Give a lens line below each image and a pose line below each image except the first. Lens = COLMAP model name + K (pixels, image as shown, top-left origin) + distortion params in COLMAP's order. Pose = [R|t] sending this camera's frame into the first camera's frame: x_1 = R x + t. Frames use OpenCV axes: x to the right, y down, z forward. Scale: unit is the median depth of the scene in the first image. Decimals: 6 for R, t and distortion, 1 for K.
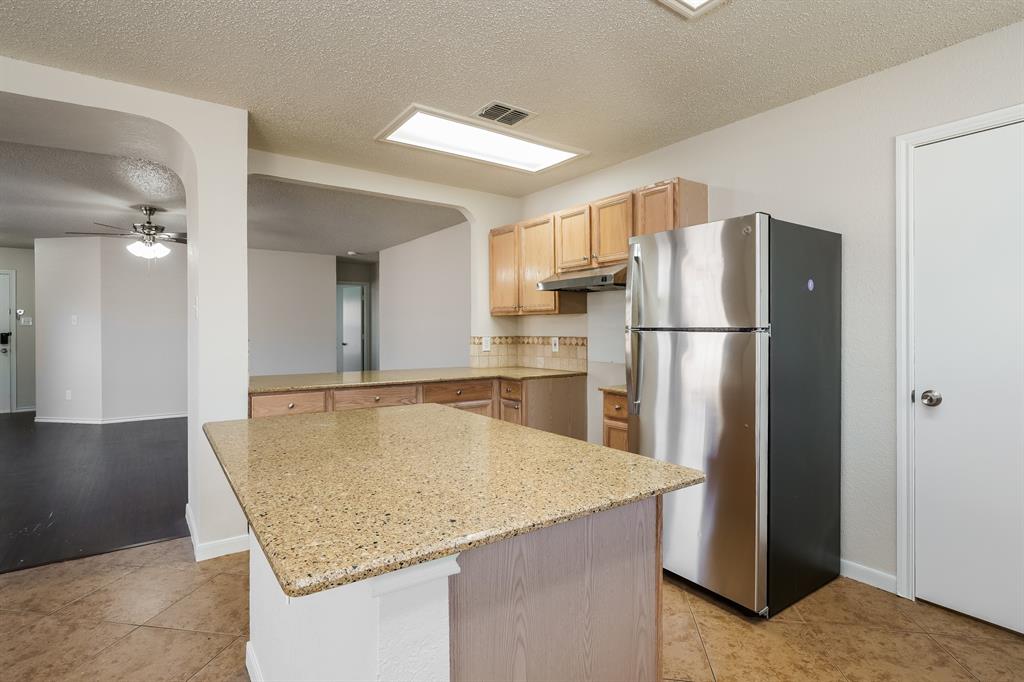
lens RADIAL K [[515.7, 0, 506.3], [0, 515.7, 333.9], [0, 0, 1]] dist [-0.003085, -0.000118]
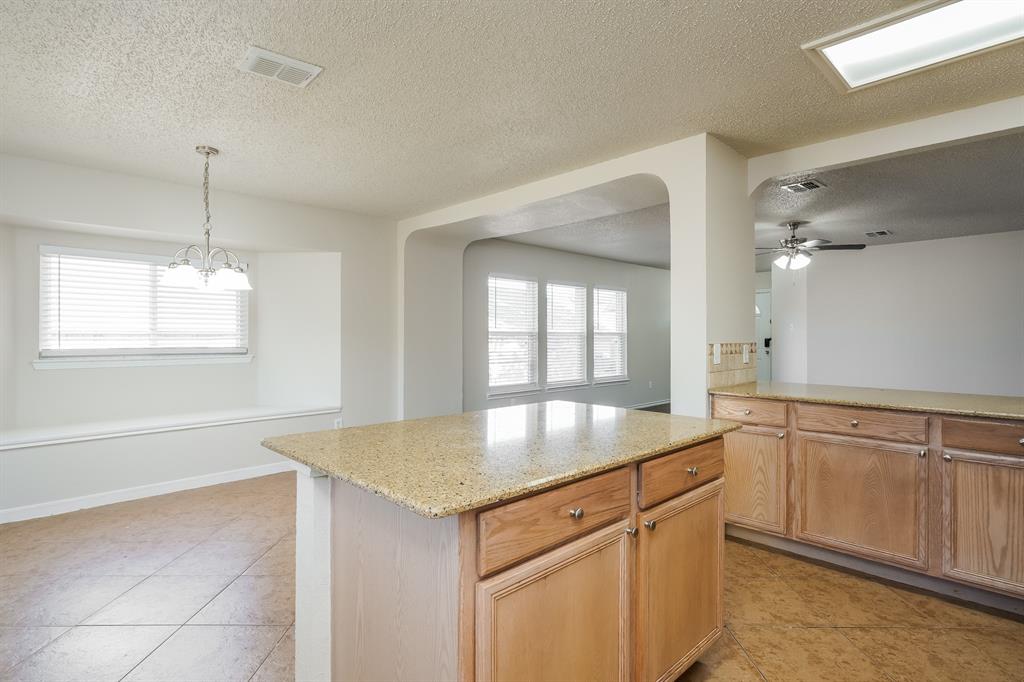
lens RADIAL K [[515.7, 0, 506.3], [0, 515.7, 340.9], [0, 0, 1]] dist [-0.003085, -0.000118]
pose [[0.166760, 0.009115, -0.985955, 0.280751], [-0.008131, 0.999936, 0.007869, -0.000457], [0.985964, 0.006705, 0.166823, 0.229389]]
